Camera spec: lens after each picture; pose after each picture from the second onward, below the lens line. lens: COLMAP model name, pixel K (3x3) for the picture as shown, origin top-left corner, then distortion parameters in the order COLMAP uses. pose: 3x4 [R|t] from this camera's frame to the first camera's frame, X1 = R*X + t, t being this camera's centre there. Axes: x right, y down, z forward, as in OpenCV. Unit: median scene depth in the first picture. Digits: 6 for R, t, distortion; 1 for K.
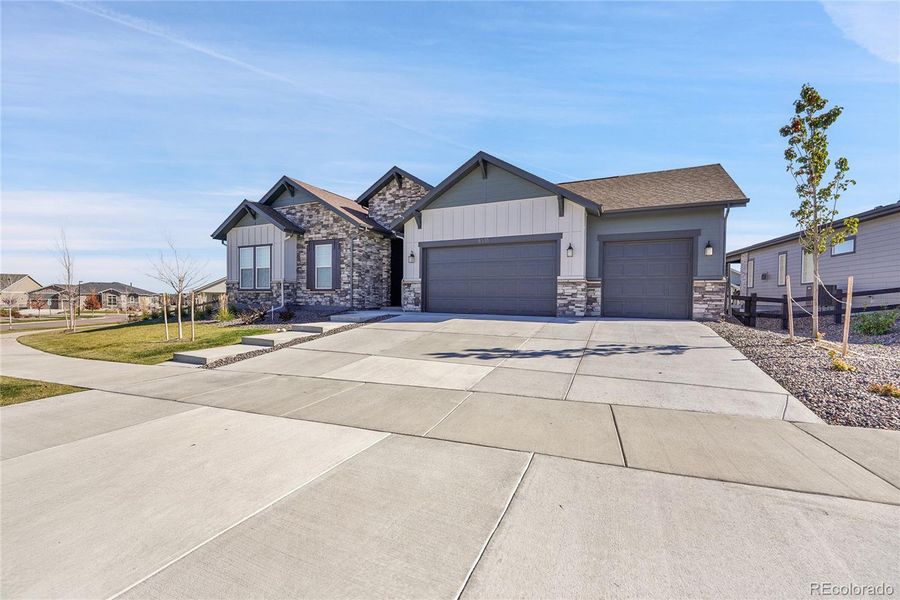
lens RADIAL K [[367.0, 0, 444.6], [0, 367.0, 305.6], [0, 0, 1]] dist [-0.004418, -0.000891]
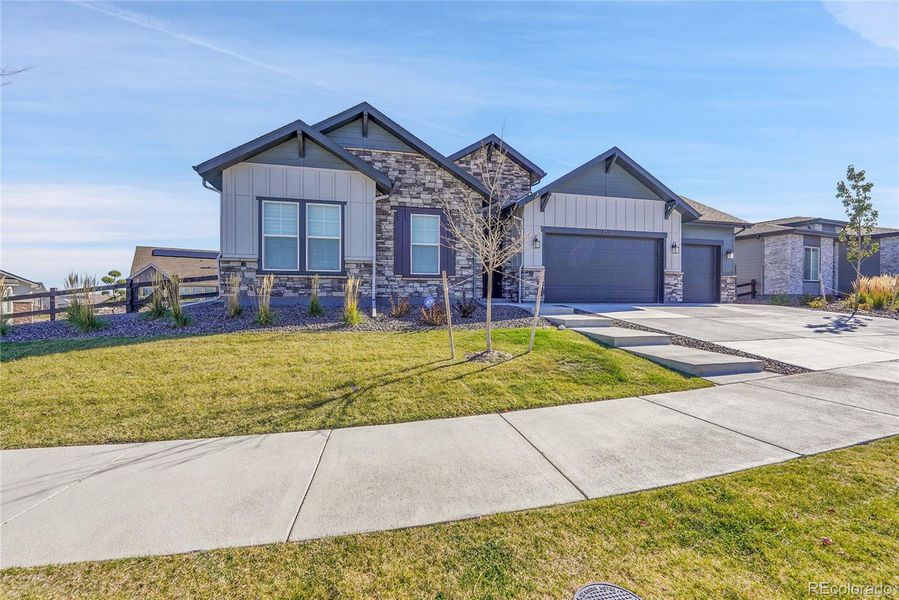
lens RADIAL K [[366.5, 0, 443.1], [0, 366.5, 298.0], [0, 0, 1]] dist [-0.004418, -0.000891]
pose [[0.776481, -0.013049, 0.630006, -0.798711], [0.015637, 0.999877, 0.001438, 0.000574], [-0.629947, 0.008735, 0.776589, 0.426481]]
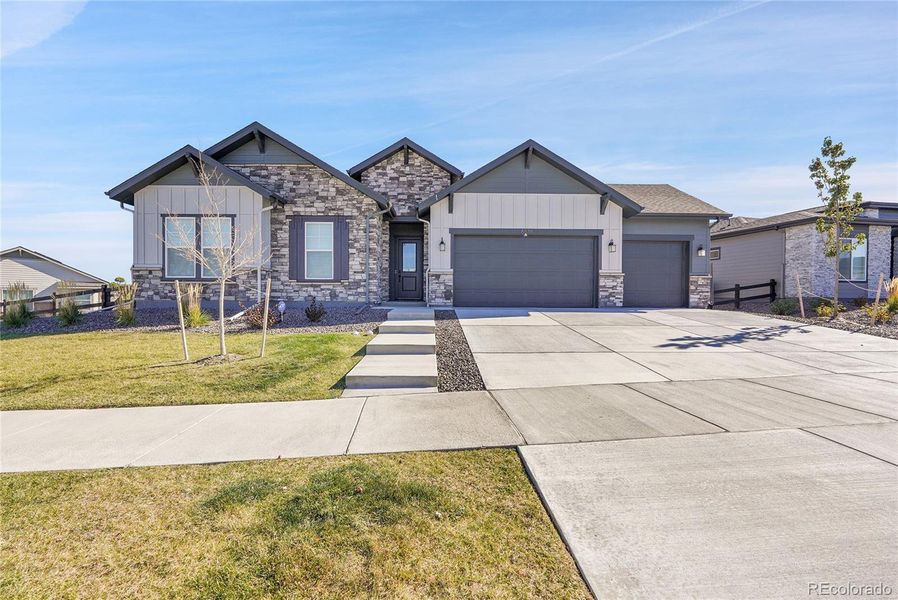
lens RADIAL K [[366.1, 0, 438.5], [0, 366.1, 298.9], [0, 0, 1]] dist [-0.004418, -0.000891]
pose [[0.891297, -0.012135, 0.453258, -0.475734], [0.013483, 0.999909, 0.000257, -0.001574], [-0.453220, 0.005883, 0.891379, 0.210848]]
